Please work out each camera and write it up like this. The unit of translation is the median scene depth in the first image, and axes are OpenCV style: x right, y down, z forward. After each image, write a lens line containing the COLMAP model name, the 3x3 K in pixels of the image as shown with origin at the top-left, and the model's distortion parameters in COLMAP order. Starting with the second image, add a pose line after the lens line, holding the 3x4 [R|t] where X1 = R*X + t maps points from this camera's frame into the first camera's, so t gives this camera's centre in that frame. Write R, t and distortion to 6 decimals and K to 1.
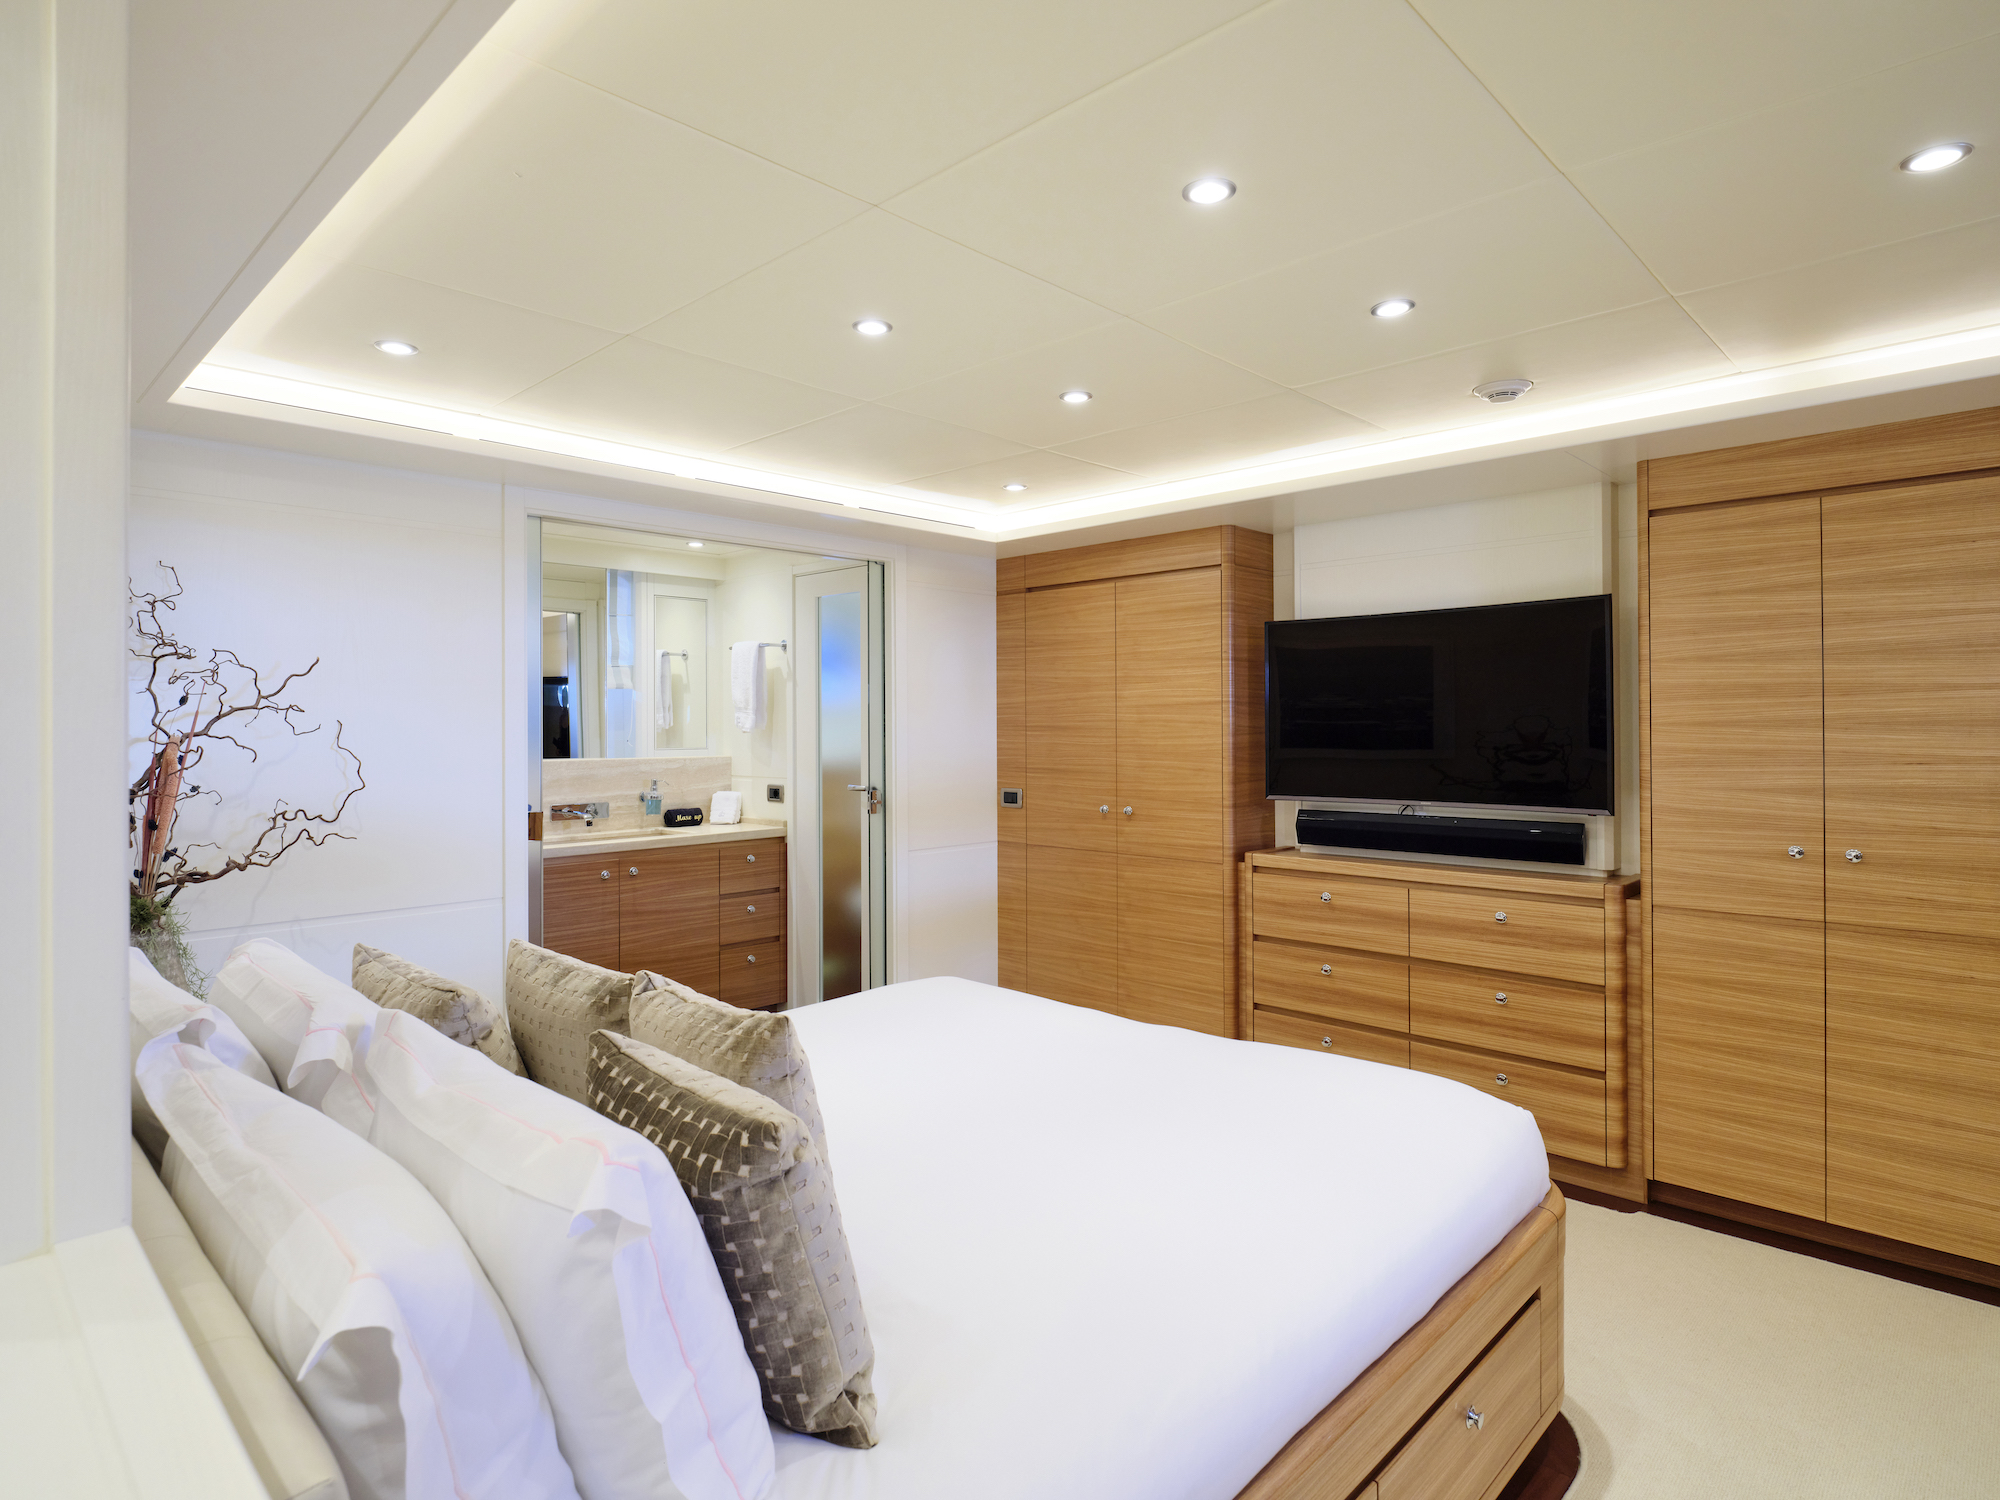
lens RADIAL K [[1062.3, 0, 1003.7], [0, 1062.3, 723.2], [0, 0, 1]] dist [0.003810, -0.014968]
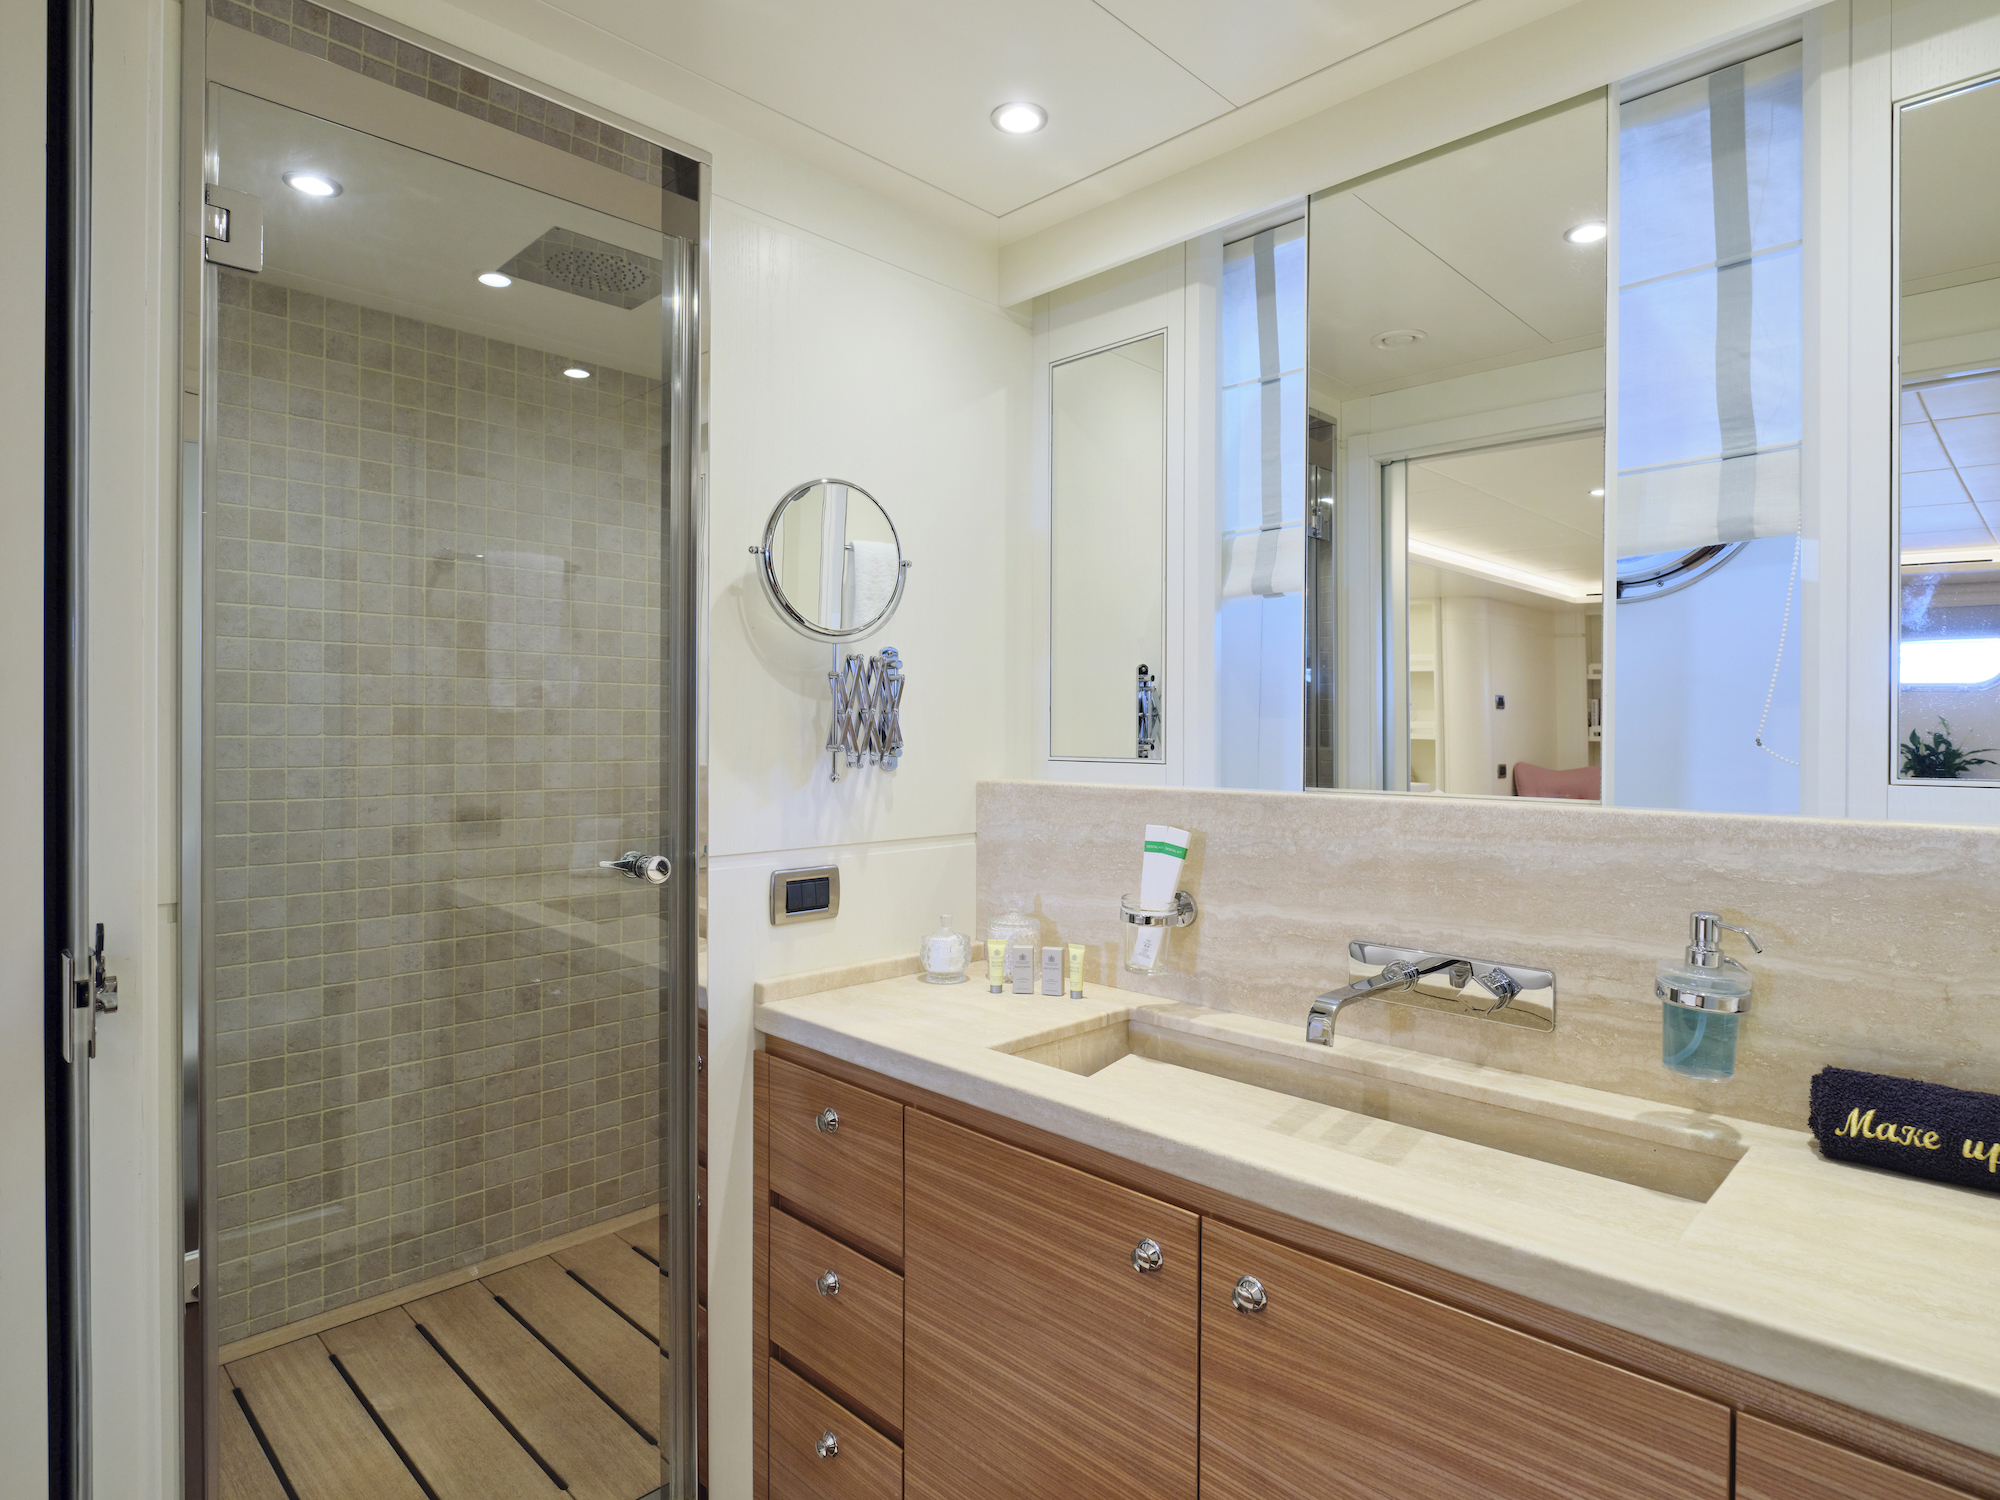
lens RADIAL K [[1111.5, 0, 985.4], [0, 1111.5, 753.6], [0, 0, 1]] dist [0.022945, -0.023779]
pose [[-0.031238, 0.019284, -0.999326, -0.138536], [-0.001290, 0.999812, 0.019334, 0.023375], [0.999511, 0.001893, -0.031207, 1.348609]]
